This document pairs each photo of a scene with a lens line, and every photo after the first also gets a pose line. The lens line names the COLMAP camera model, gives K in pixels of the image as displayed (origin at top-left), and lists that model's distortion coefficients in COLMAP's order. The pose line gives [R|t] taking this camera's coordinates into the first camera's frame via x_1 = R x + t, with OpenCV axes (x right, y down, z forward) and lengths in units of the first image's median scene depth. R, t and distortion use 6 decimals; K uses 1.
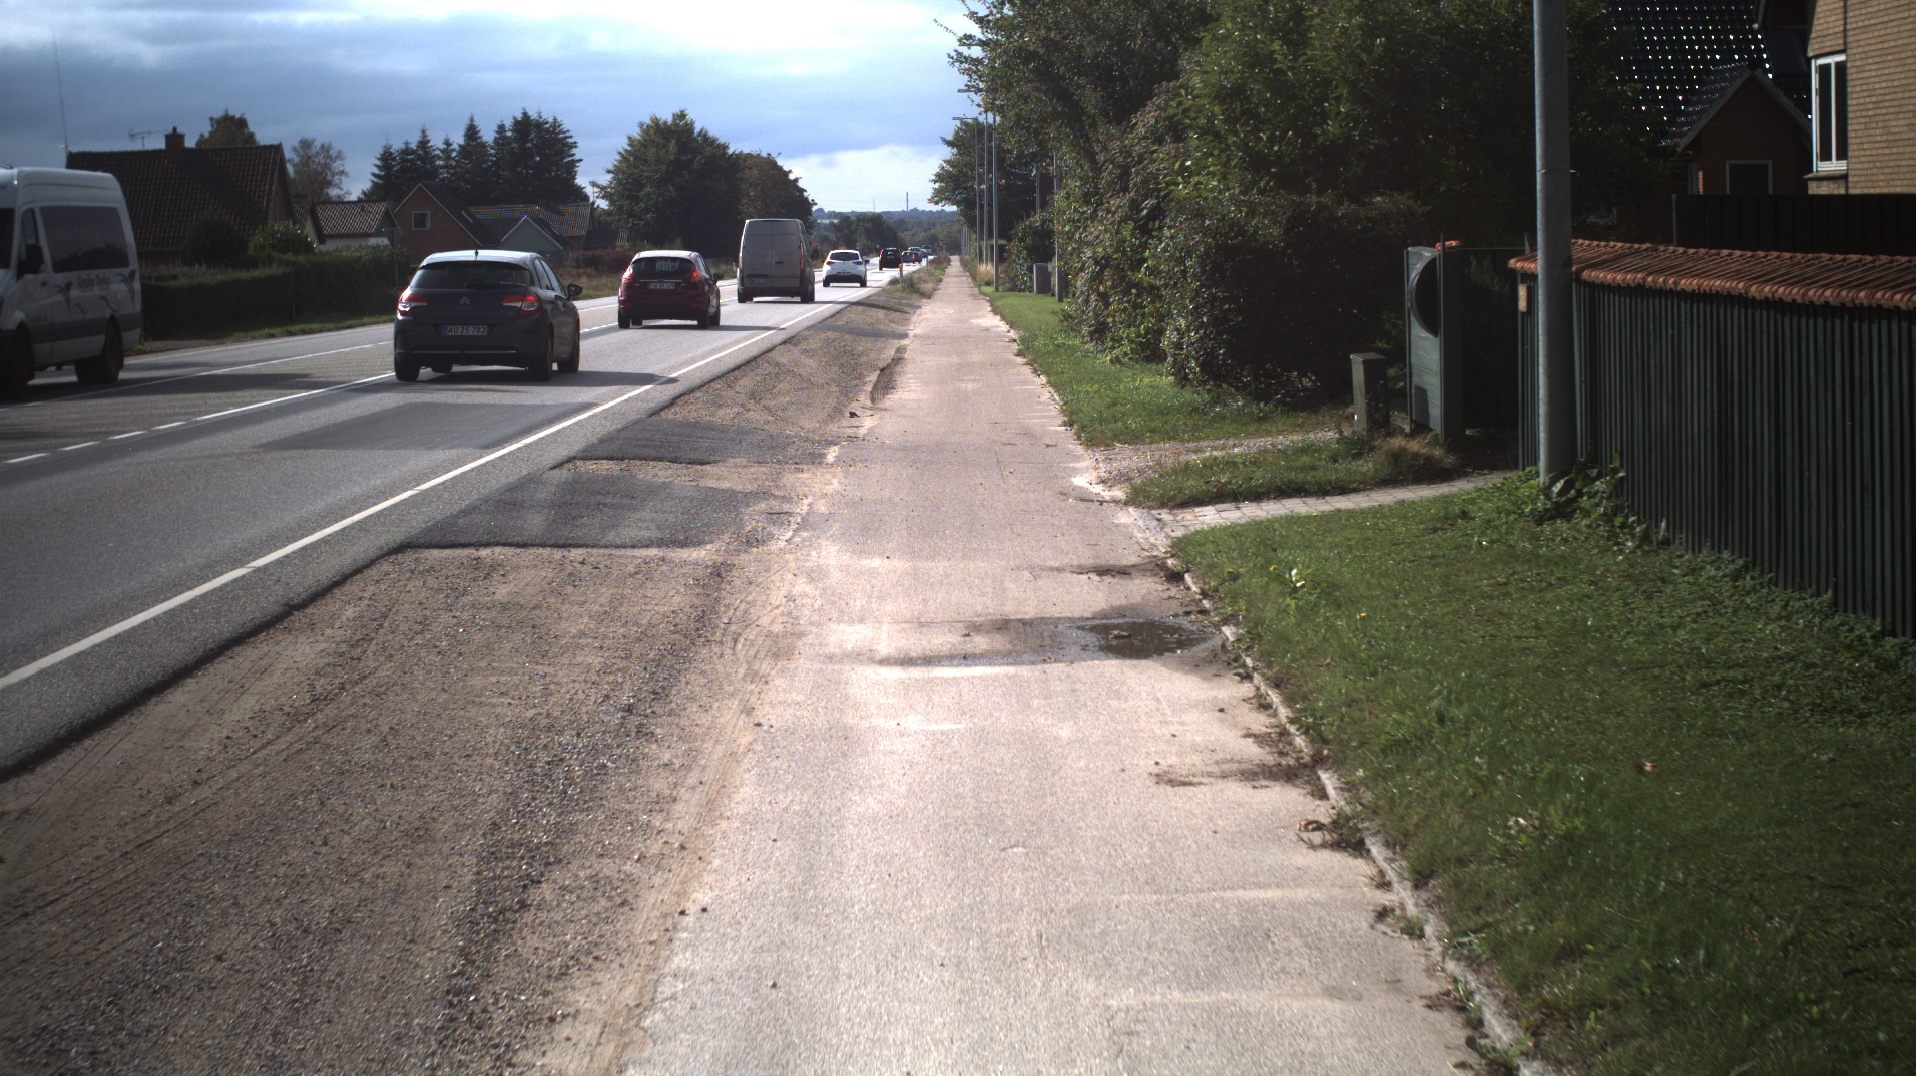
lens RADIAL K [[3412.6, 0, 958.0], [0, 3412.6, 538.0], [0, 0, 1]] dist [-0.247160, 0.050926]
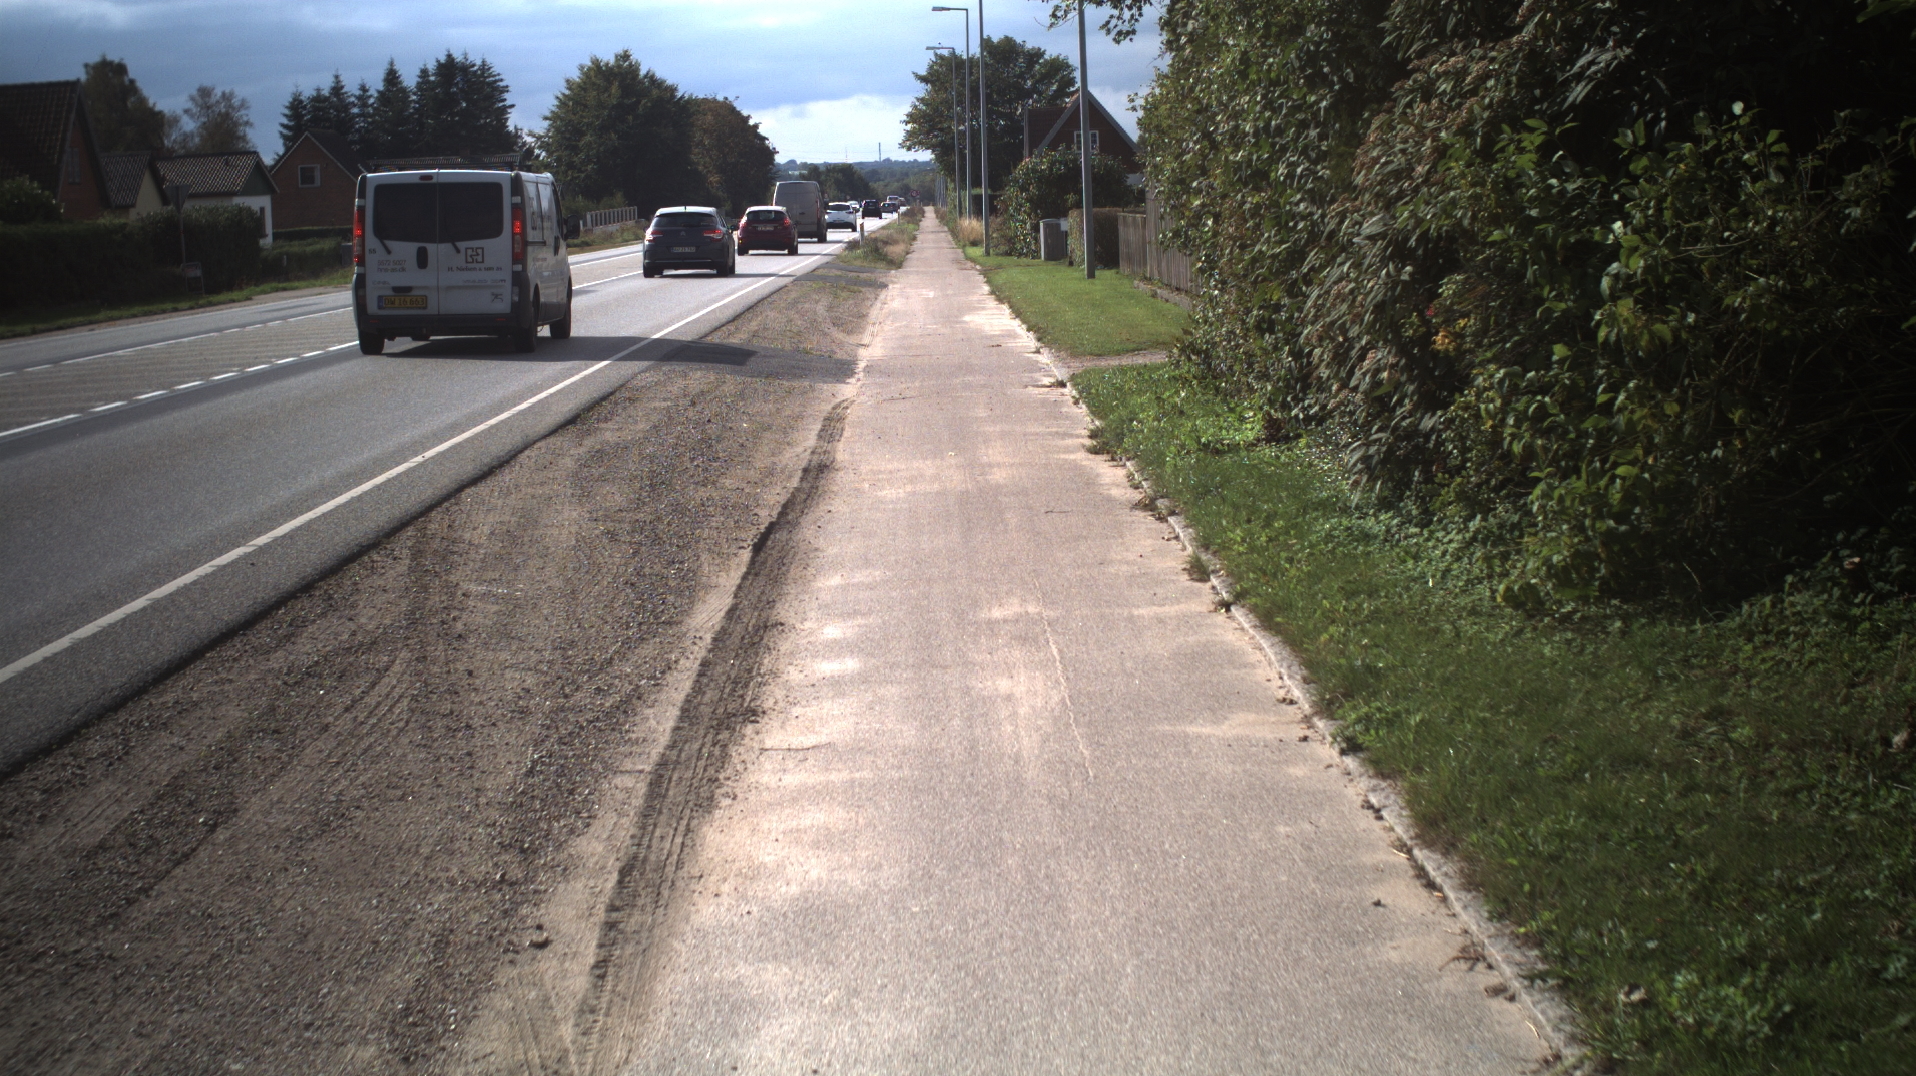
lens RADIAL K [[3412.6, 0, 958.0], [0, 3412.6, 538.0], [0, 0, 1]] dist [-0.247160, 0.050926]
pose [[0.999906, -0.012002, 0.006625, -0.002506], [0.011903, 0.999820, 0.014747, -0.040949], [-0.006801, -0.014667, 0.999869, 0.470616]]
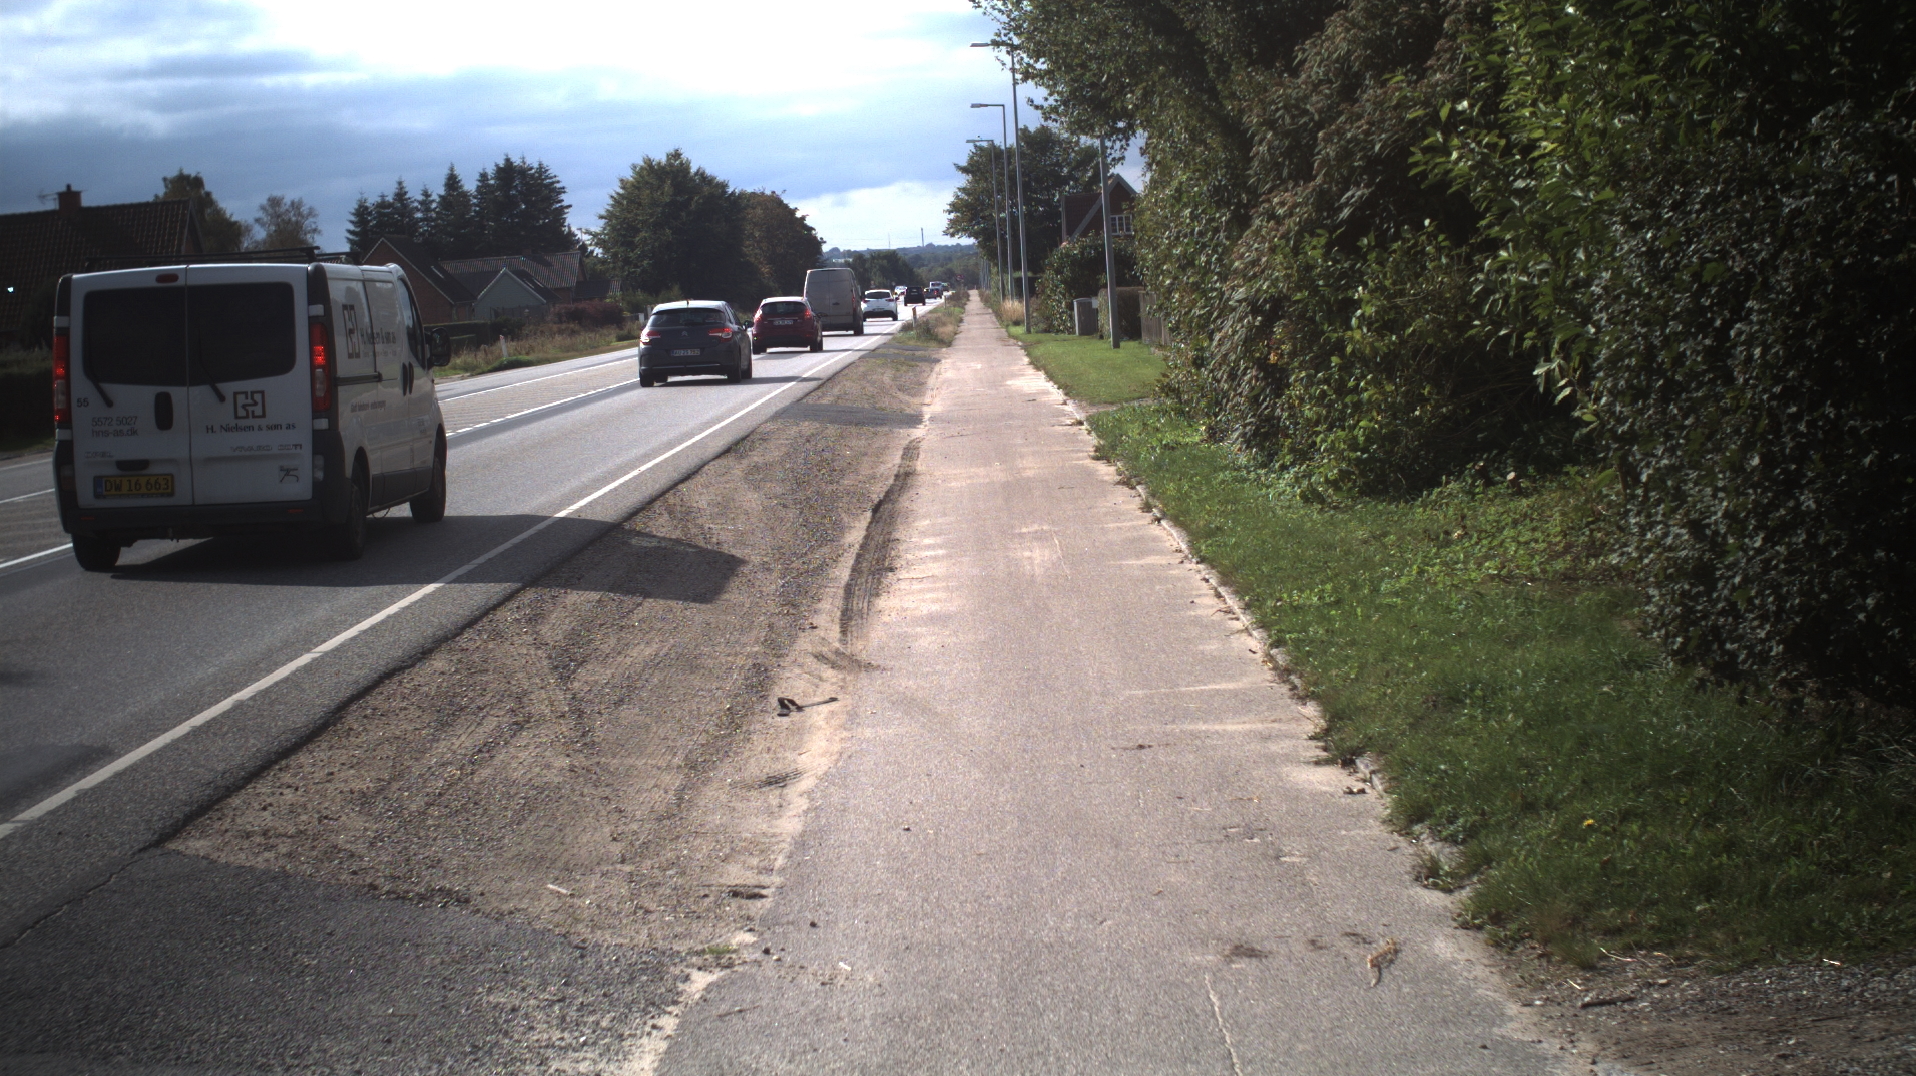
lens RADIAL K [[3412.6, 0, 958.0], [0, 3412.6, 538.0], [0, 0, 1]] dist [-0.247160, 0.050926]
pose [[0.999020, -0.043482, -0.008322, -0.002802], [0.043398, 0.999007, -0.010082, -0.028169], [0.008752, 0.009711, 0.999915, 0.313738]]
